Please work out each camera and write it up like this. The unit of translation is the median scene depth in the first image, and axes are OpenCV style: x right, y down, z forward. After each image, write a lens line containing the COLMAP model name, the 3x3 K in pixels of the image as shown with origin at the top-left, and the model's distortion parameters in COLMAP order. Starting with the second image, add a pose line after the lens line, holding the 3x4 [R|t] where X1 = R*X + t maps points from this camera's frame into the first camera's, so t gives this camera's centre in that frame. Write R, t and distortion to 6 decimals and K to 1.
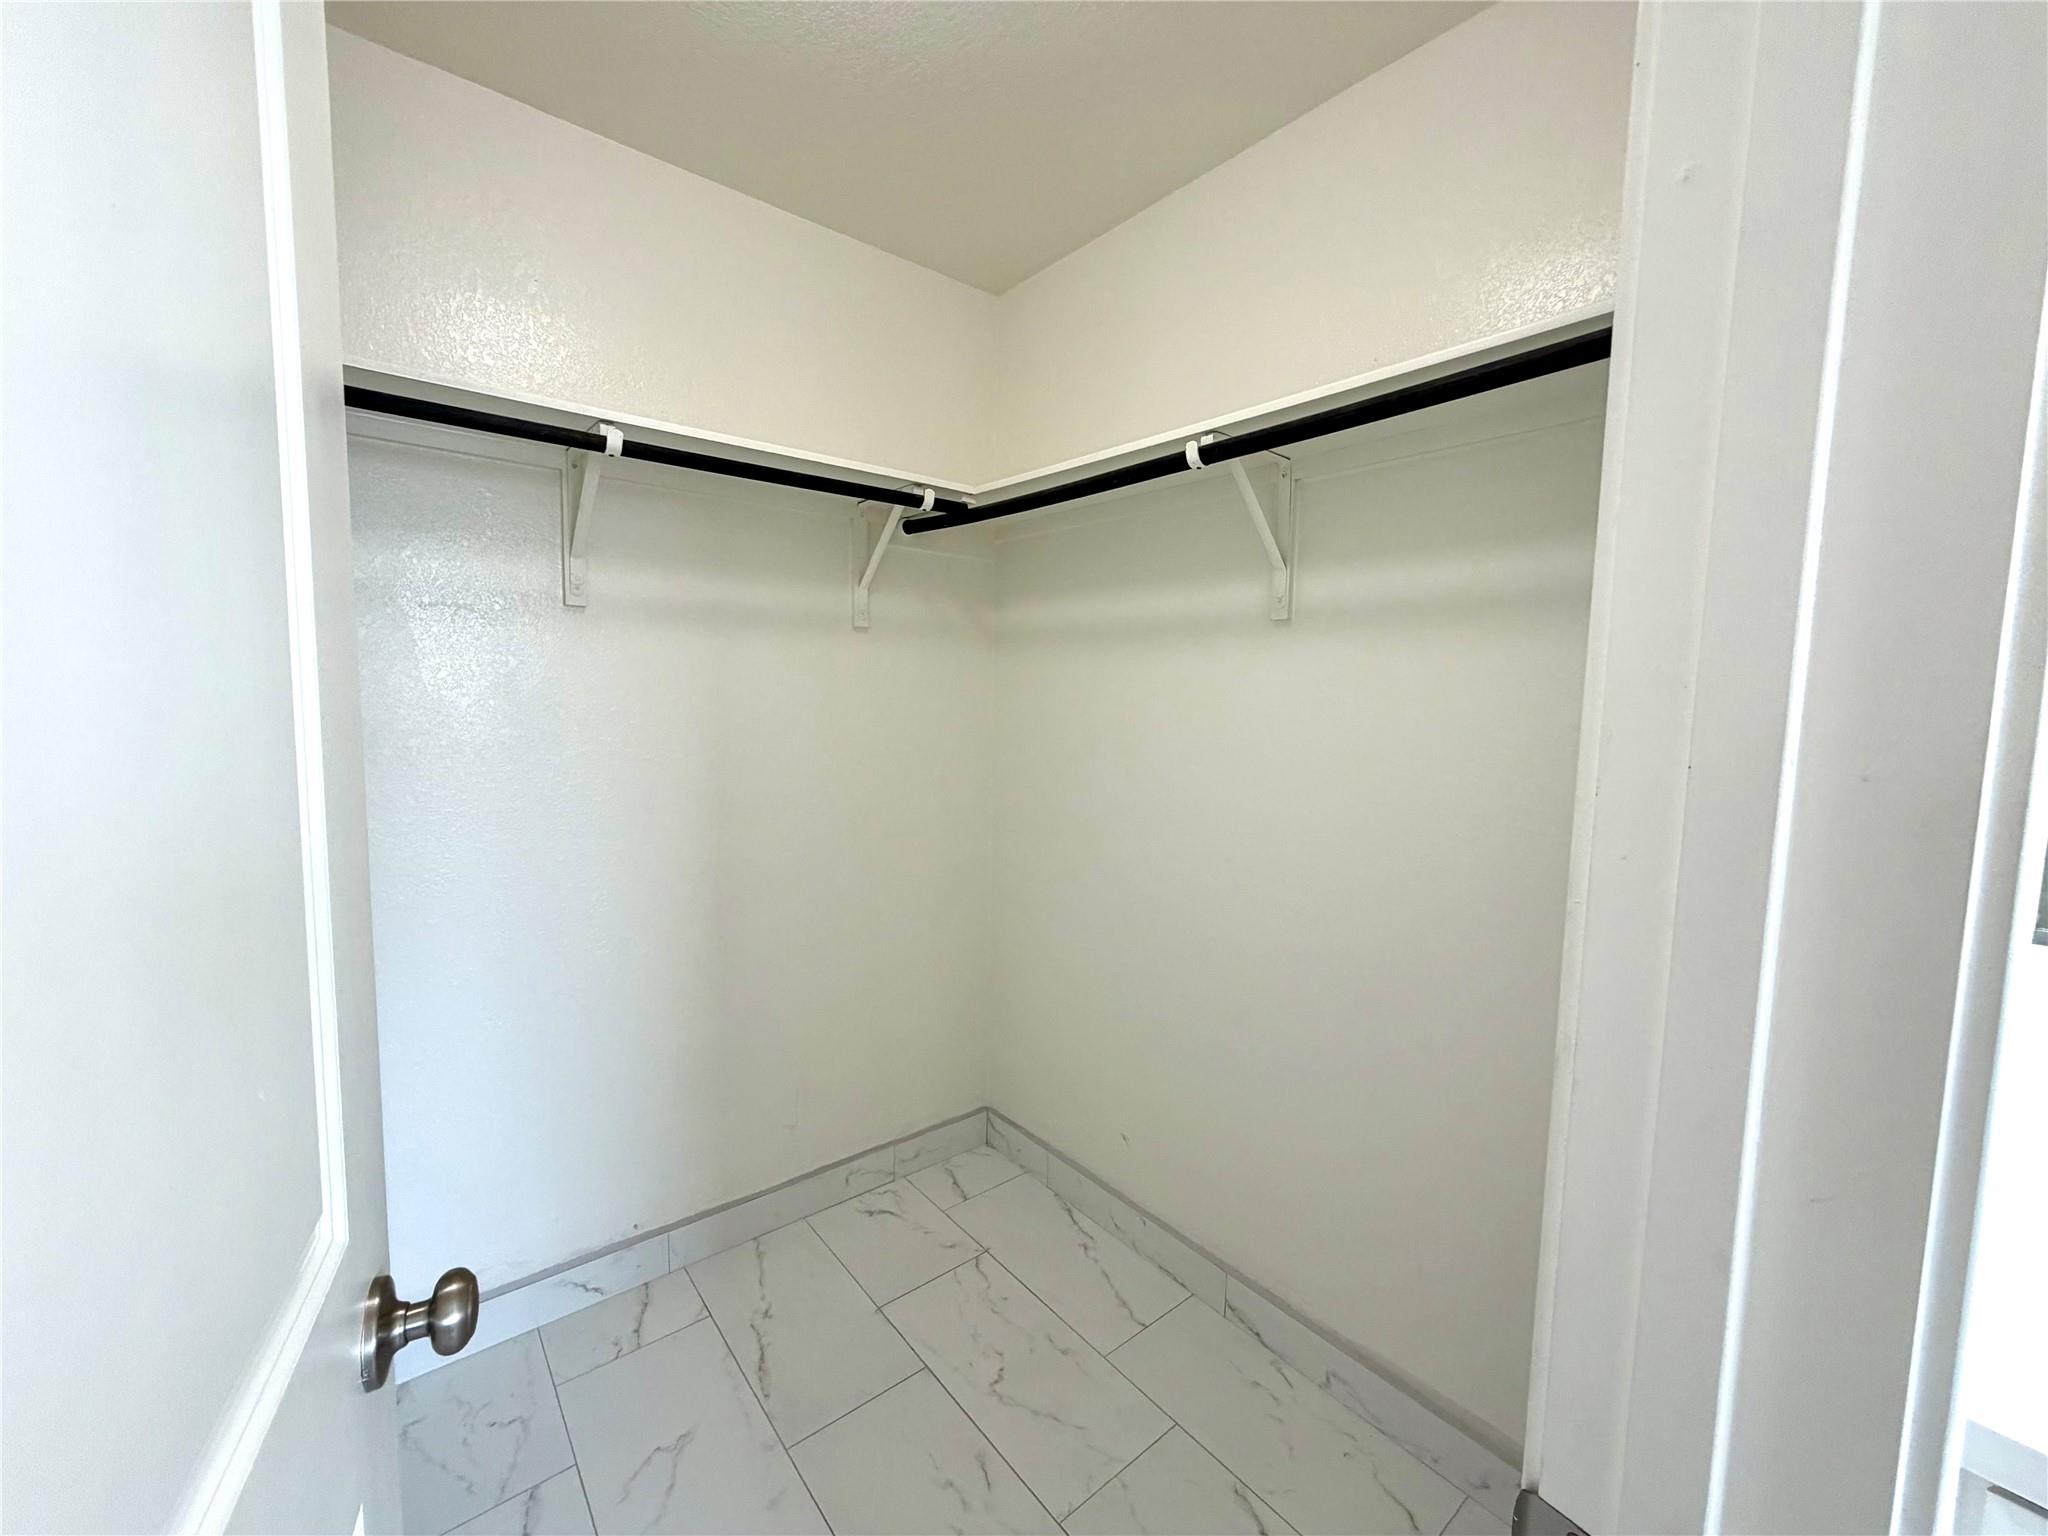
lens RADIAL K [[816.9, 0, 1023.8], [0, 816.9, 770.7], [0, 0, 1]] dist [-0.000589, 0.000361]
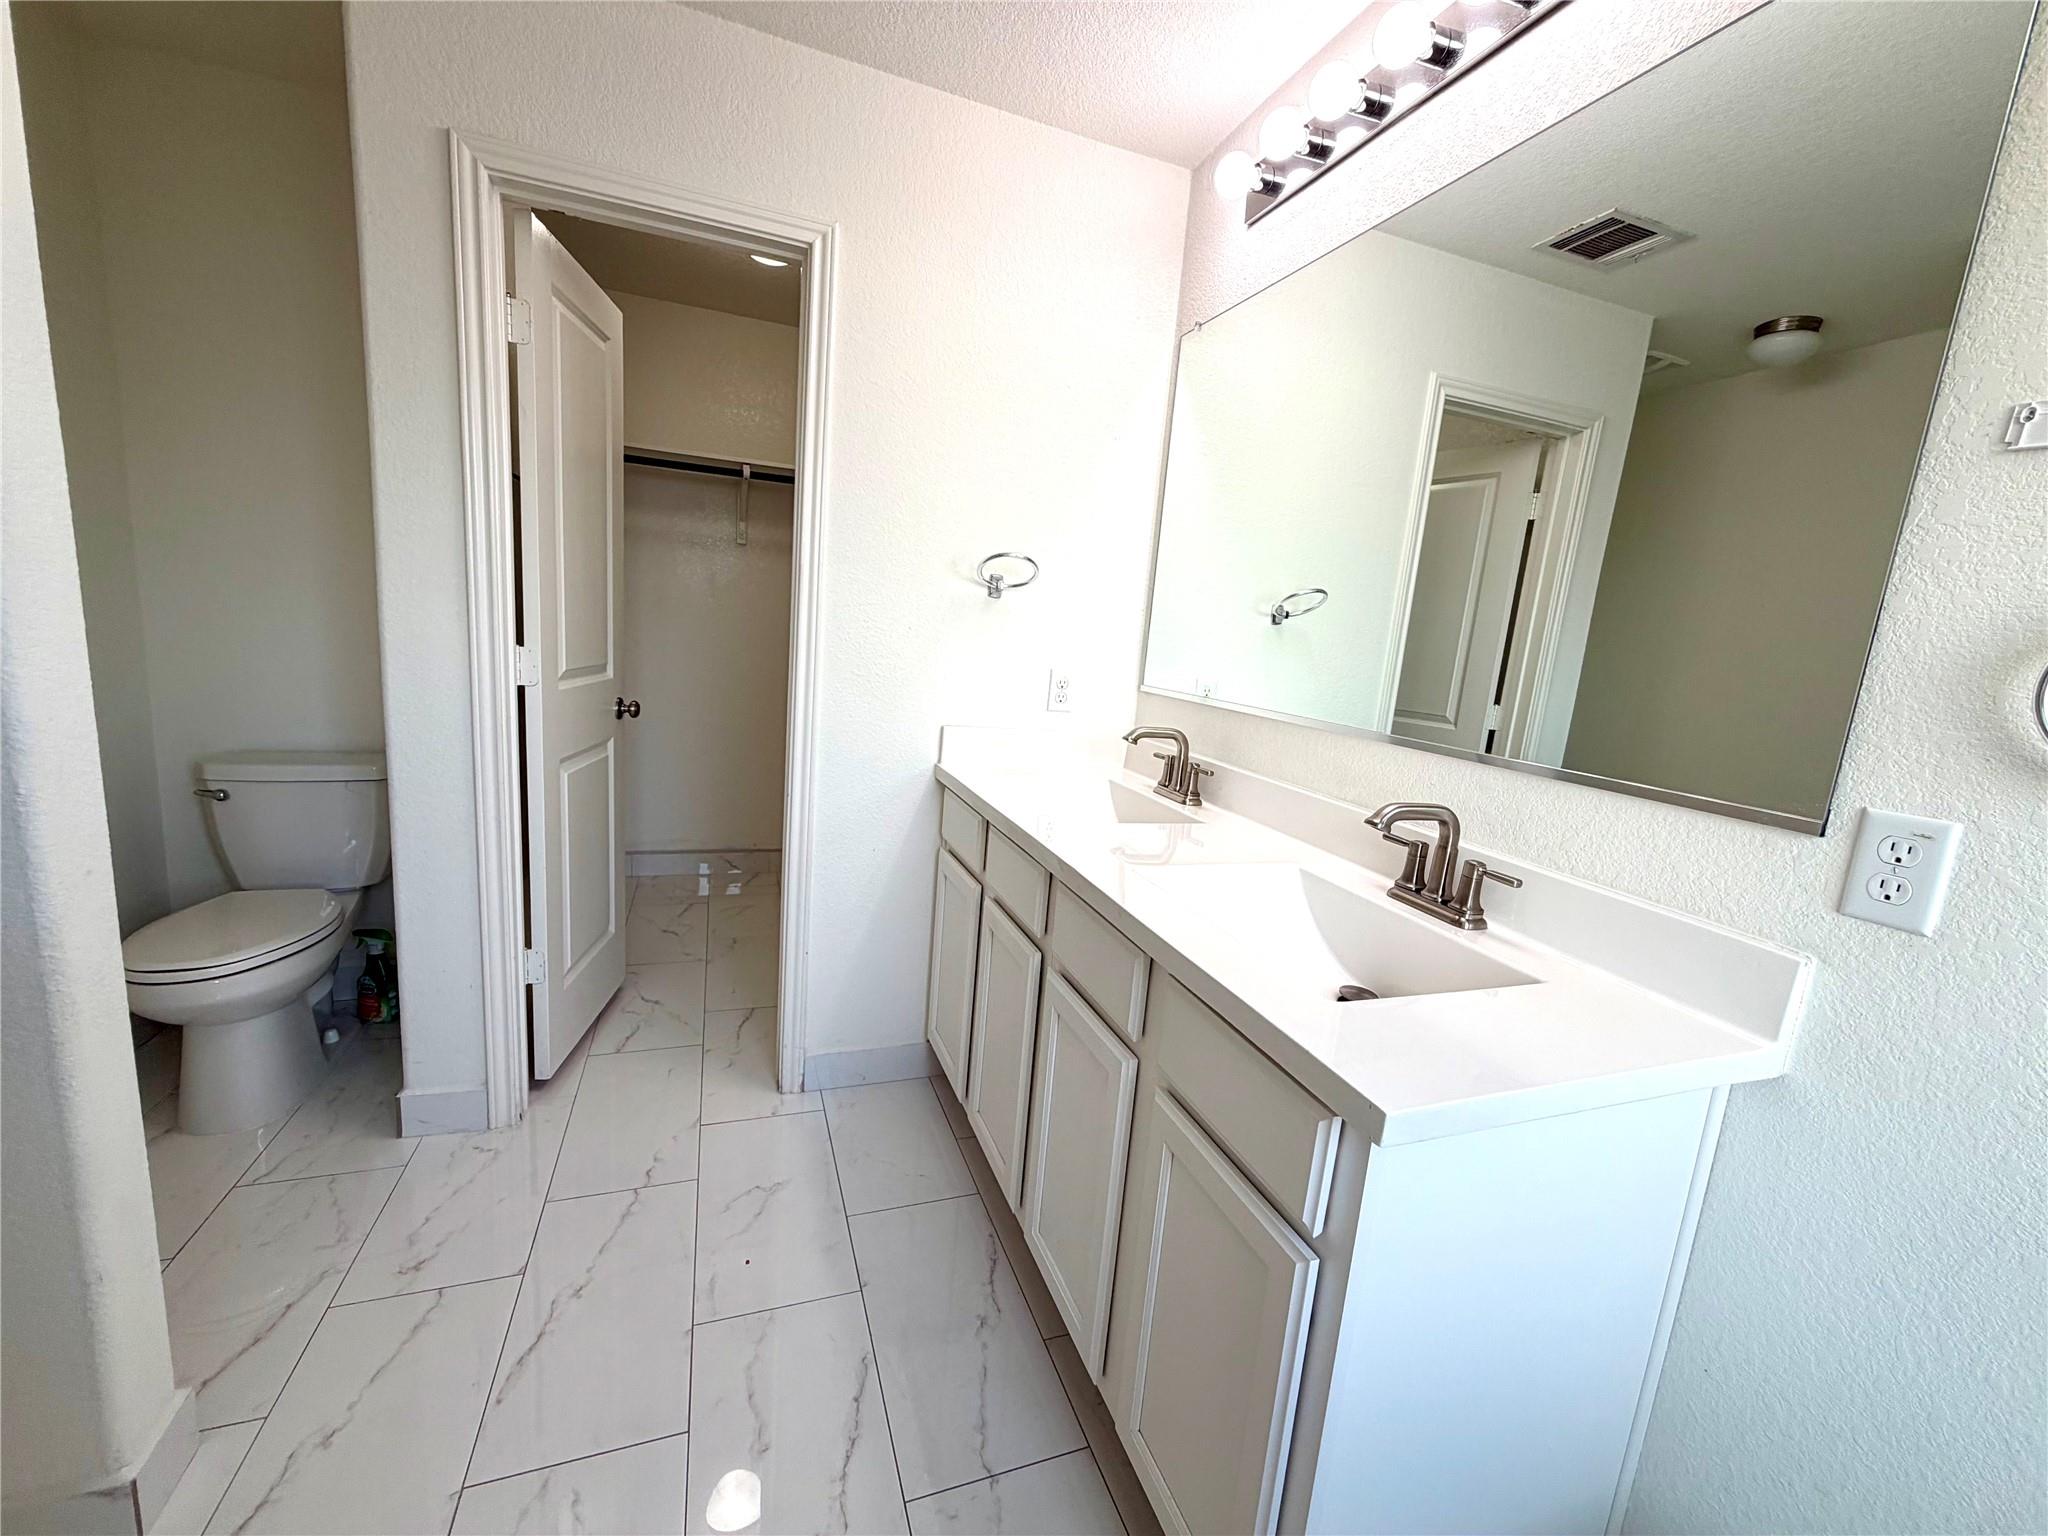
lens RADIAL K [[816.9, 0, 1023.8], [0, 816.9, 770.7], [0, 0, 1]] dist [-0.000589, 0.000361]
pose [[0.944448, 0.110090, -0.309675, 1.060887], [-0.089212, 0.992727, 0.080836, 0.181060], [0.316322, -0.048719, 0.947400, -0.995373]]
